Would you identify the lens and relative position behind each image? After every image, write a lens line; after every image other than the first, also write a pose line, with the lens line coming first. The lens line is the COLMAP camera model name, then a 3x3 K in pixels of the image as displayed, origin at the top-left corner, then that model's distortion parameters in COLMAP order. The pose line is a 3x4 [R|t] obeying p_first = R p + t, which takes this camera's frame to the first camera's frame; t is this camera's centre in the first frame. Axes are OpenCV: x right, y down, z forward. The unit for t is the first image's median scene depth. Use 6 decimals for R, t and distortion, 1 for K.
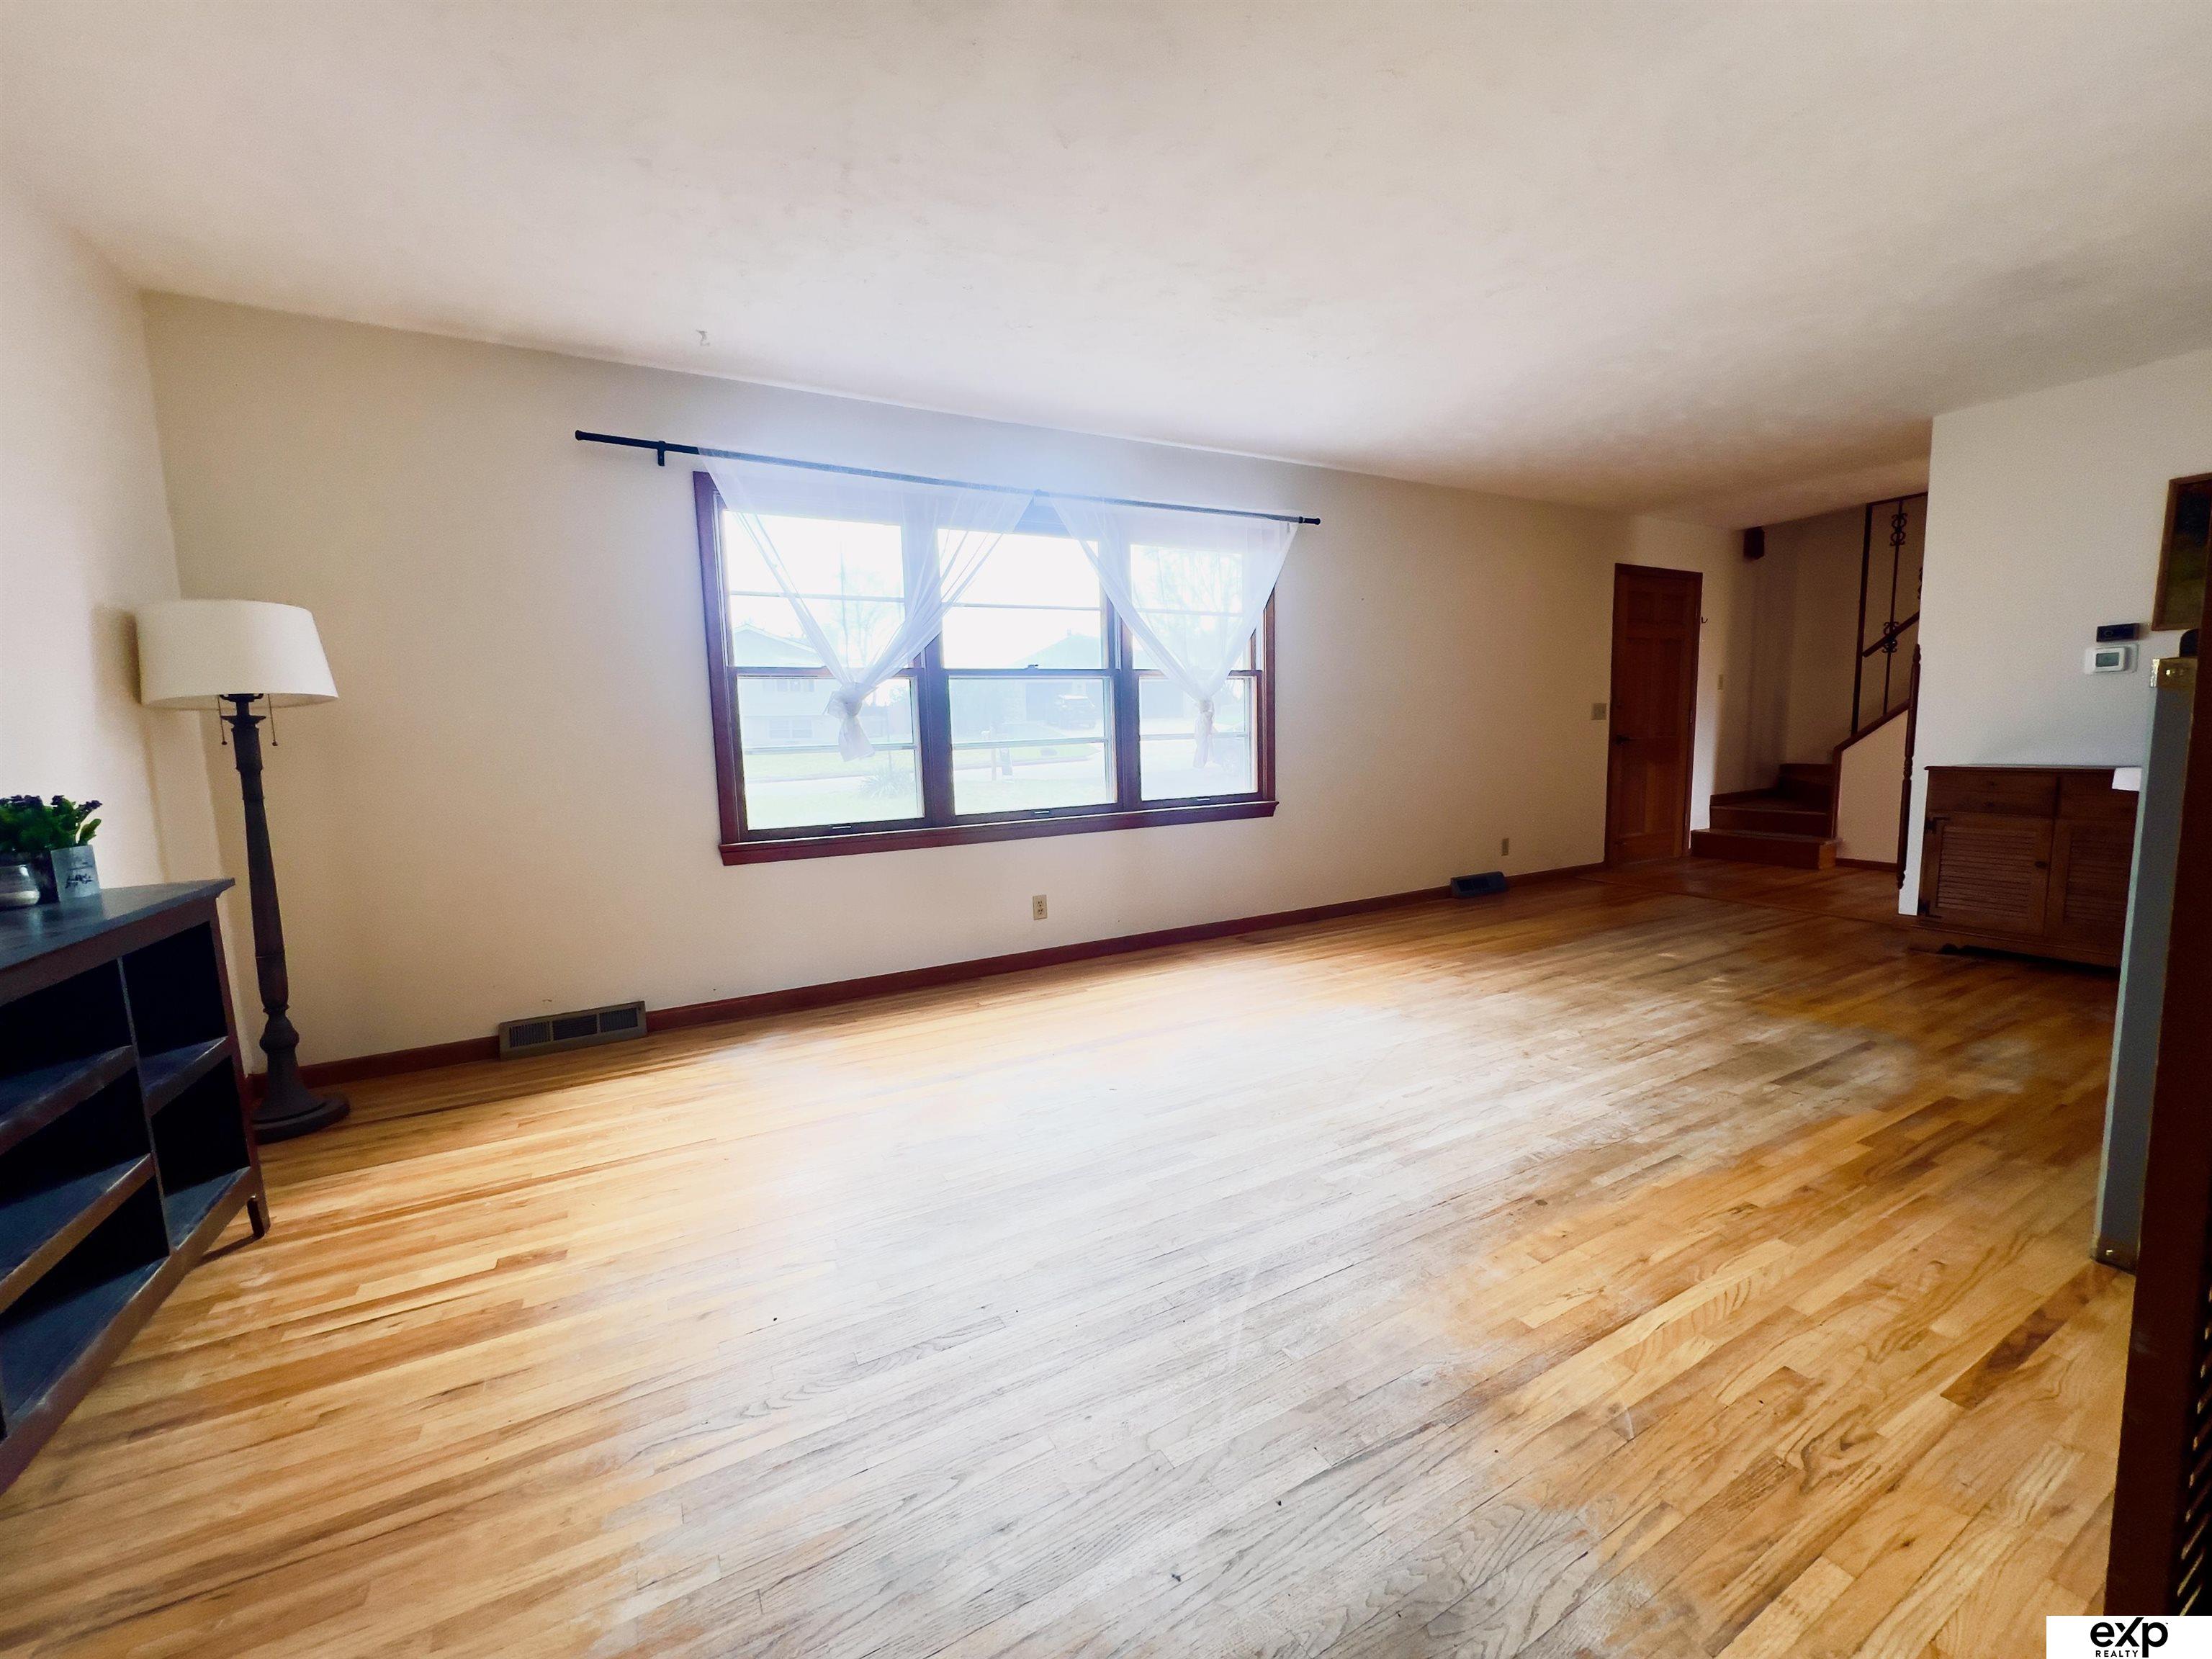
lens RADIAL K [[880.5, 0, 1107.4], [0, 880.5, 833.2], [0, 0, 1]] dist [-0.000740, 0.000252]
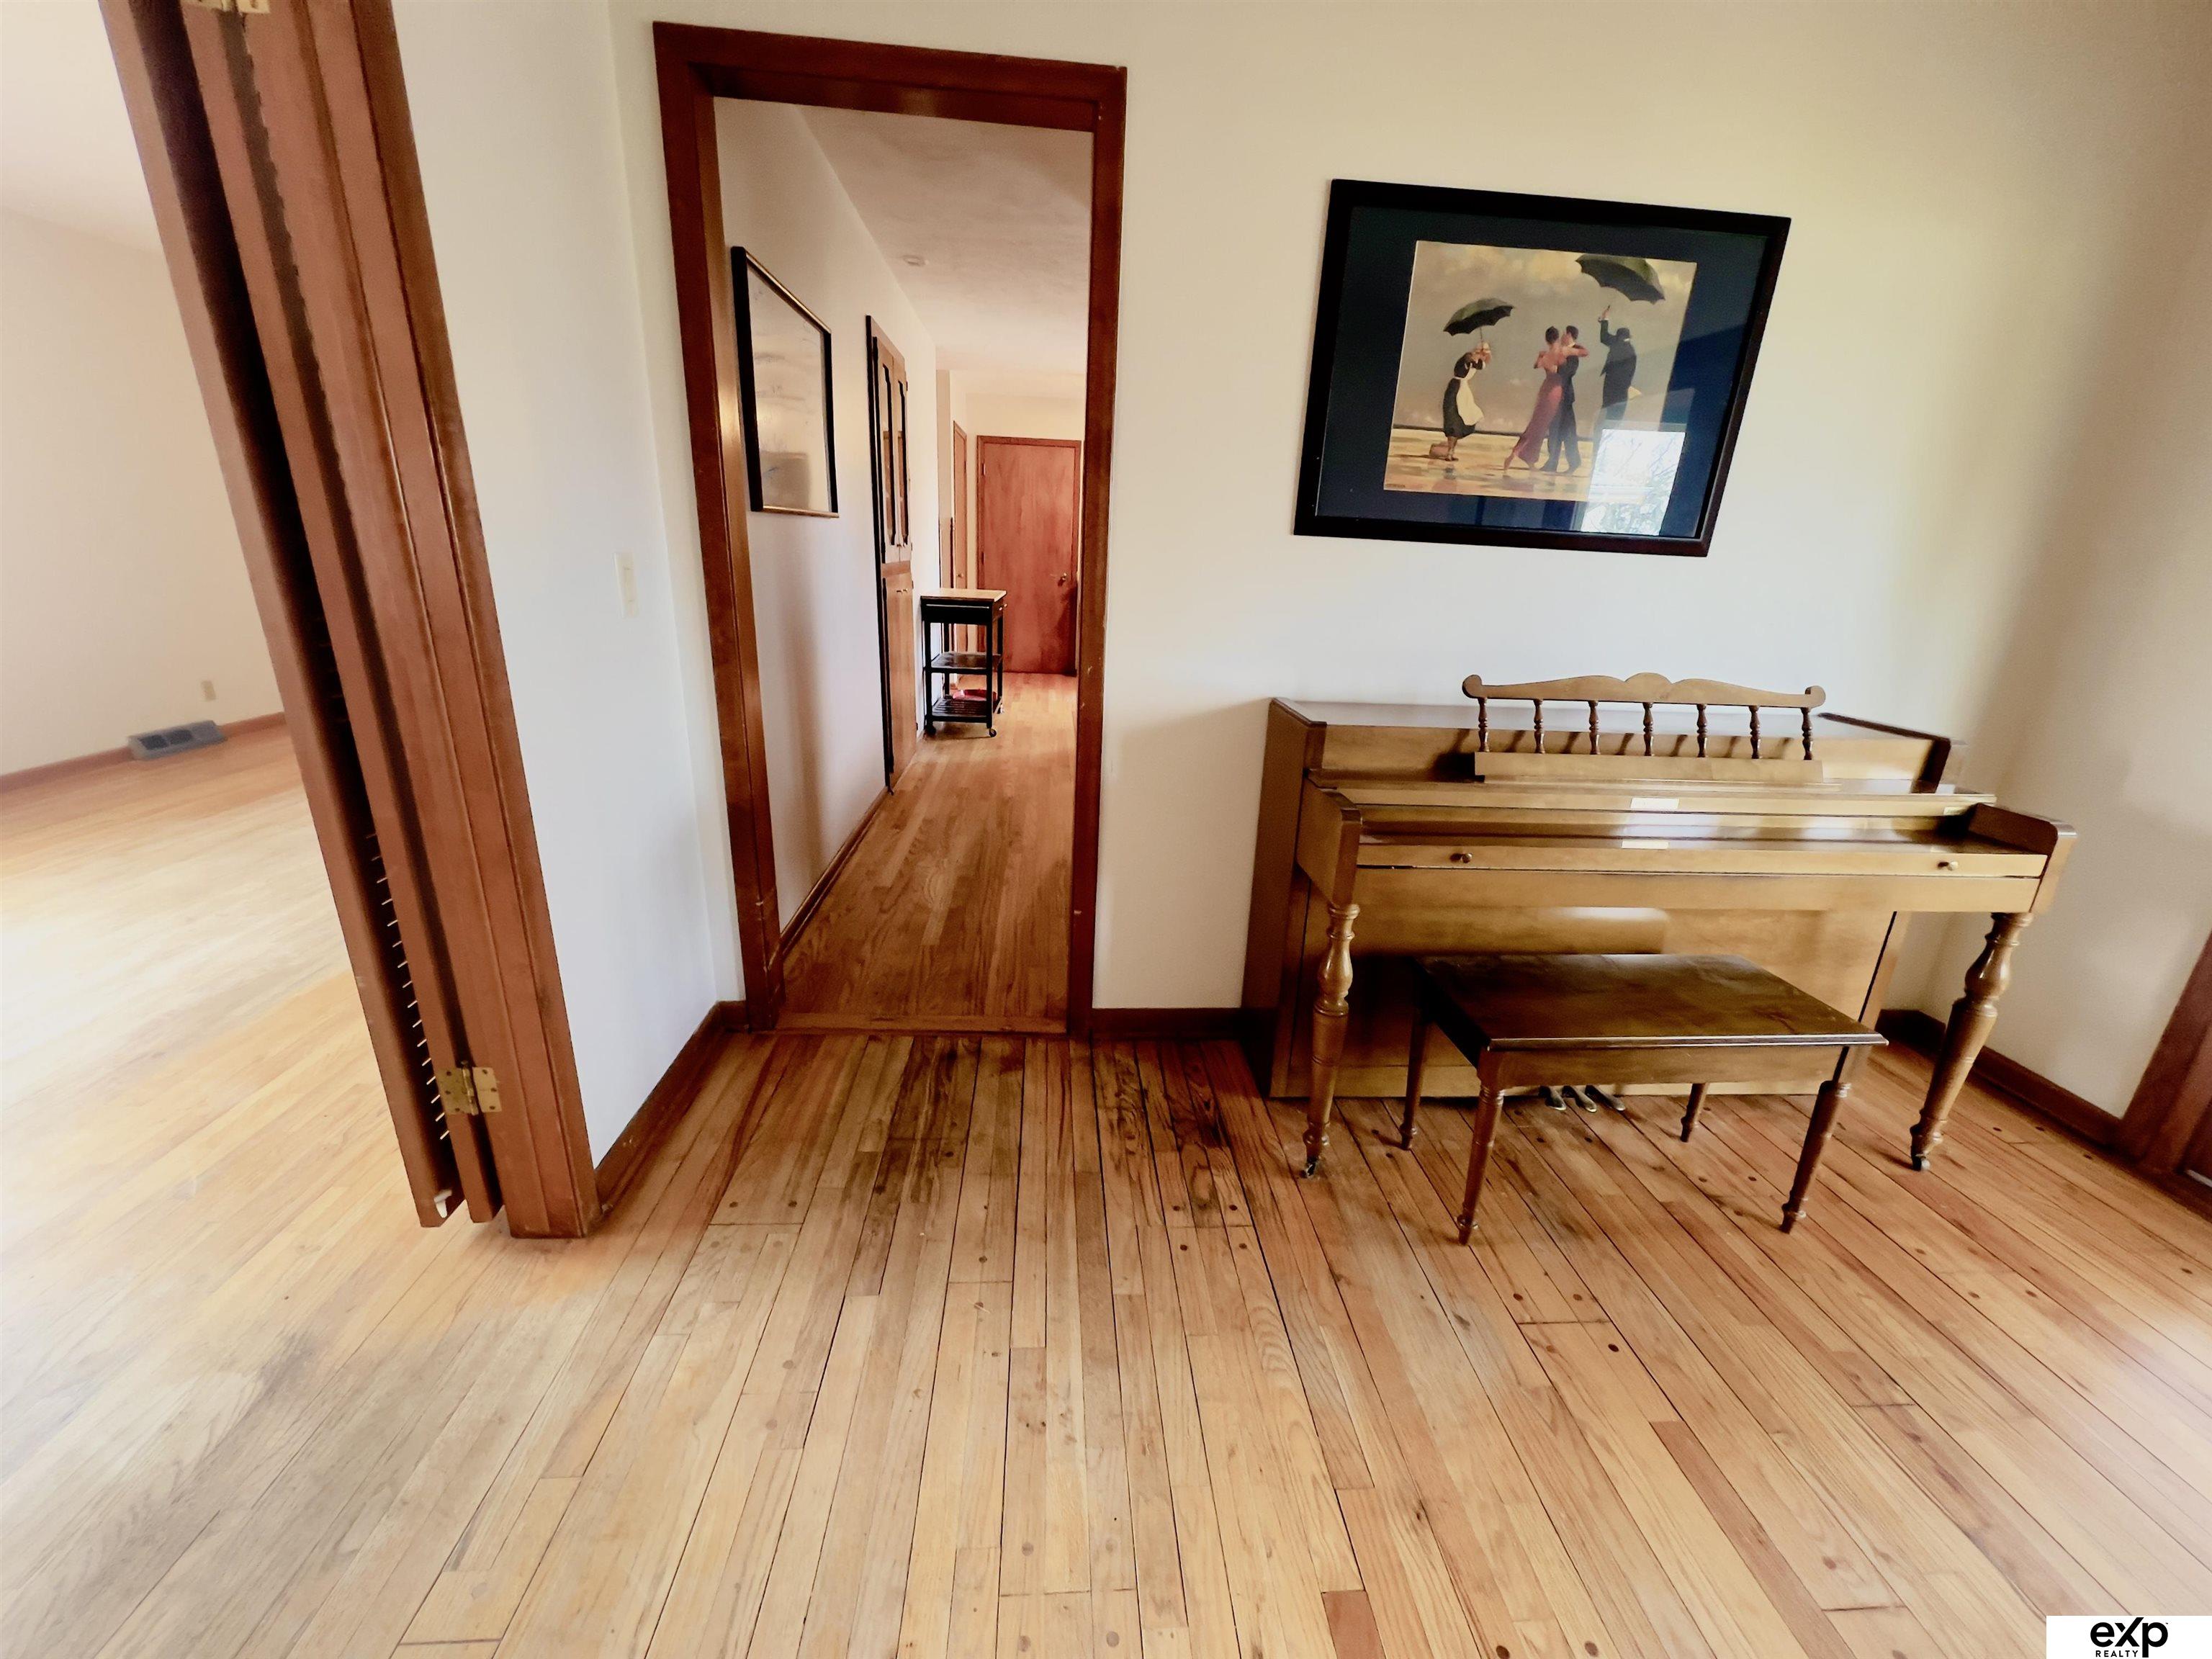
lens RADIAL K [[880.5, 0, 1107.4], [0, 880.5, 833.2], [0, 0, 1]] dist [-0.000740, 0.000252]
pose [[0.419510, -0.239580, 0.875565, 0.087732], [0.053319, 0.969381, 0.239704, -0.018446], [-0.906184, -0.053874, 0.419439, -0.332772]]
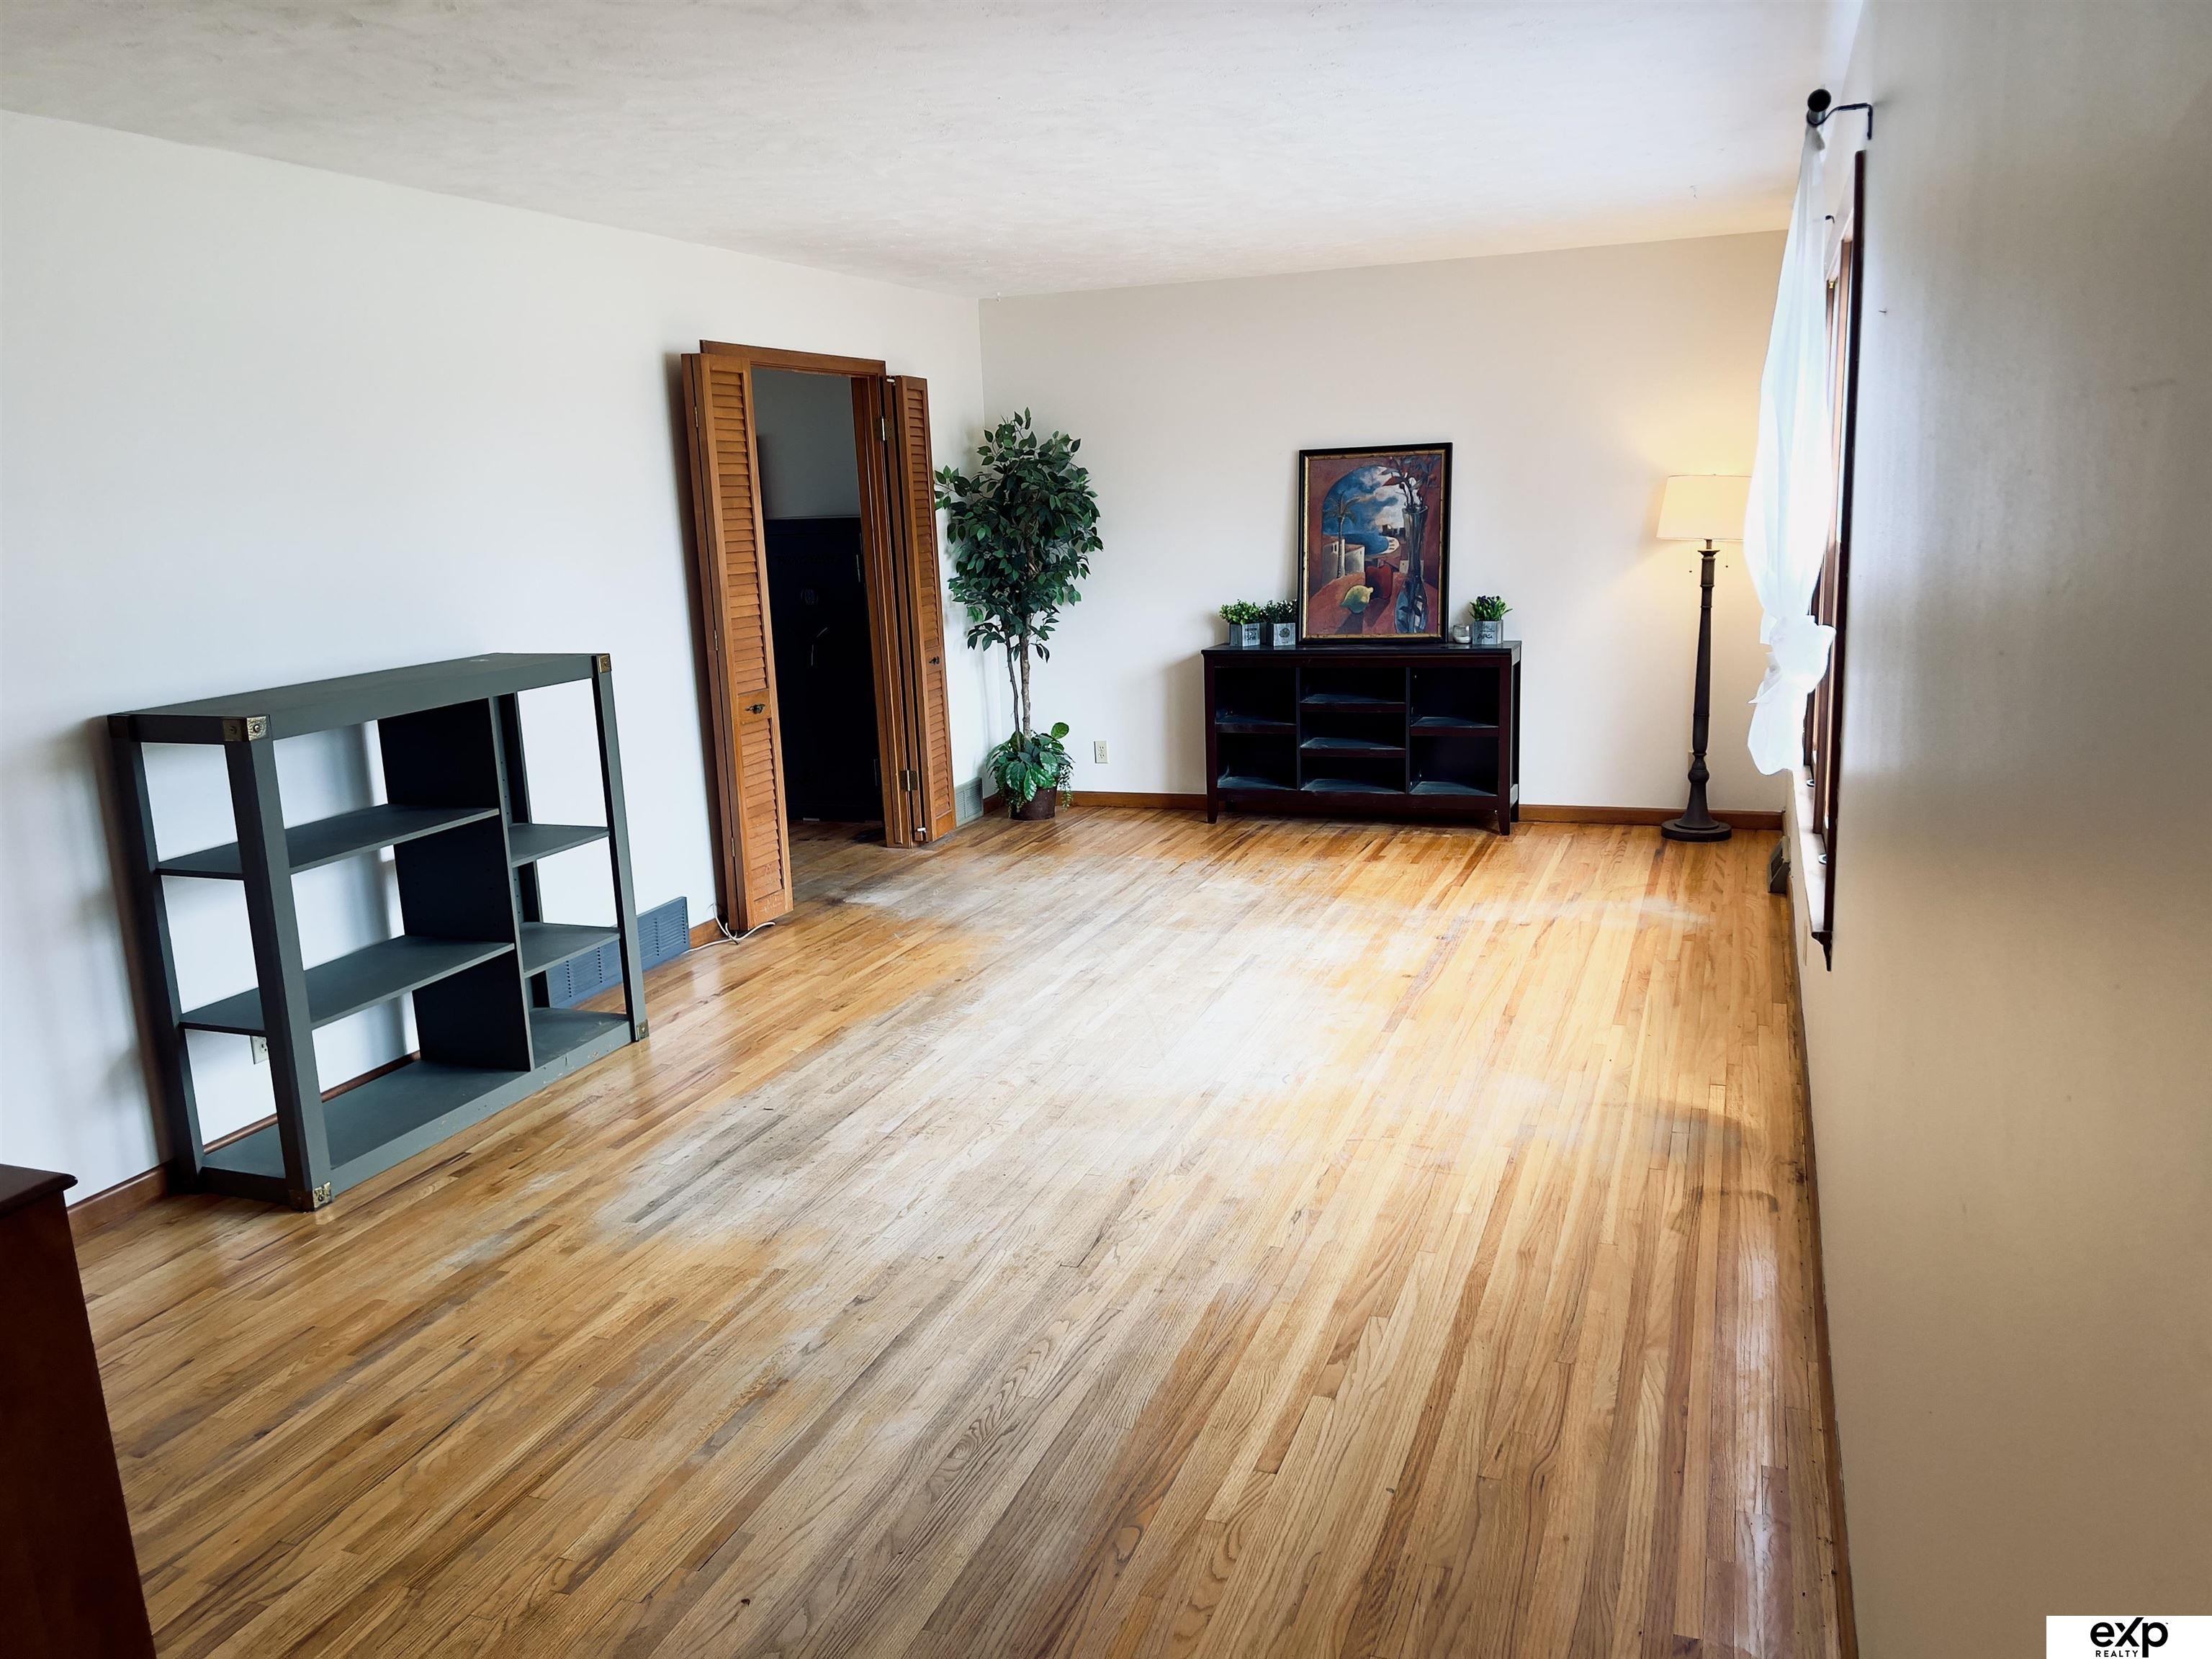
lens RADIAL K [[1648.8, 0, 1115.4], [0, 1648.8, 810.4], [0, 0, 1]] dist [0.107825, -0.191014]
pose [[-0.755421, 0.187425, -0.627862, 1.480212], [-0.013329, 0.953624, 0.300707, -0.508104], [0.655104, 0.235529, -0.717889, 2.316621]]
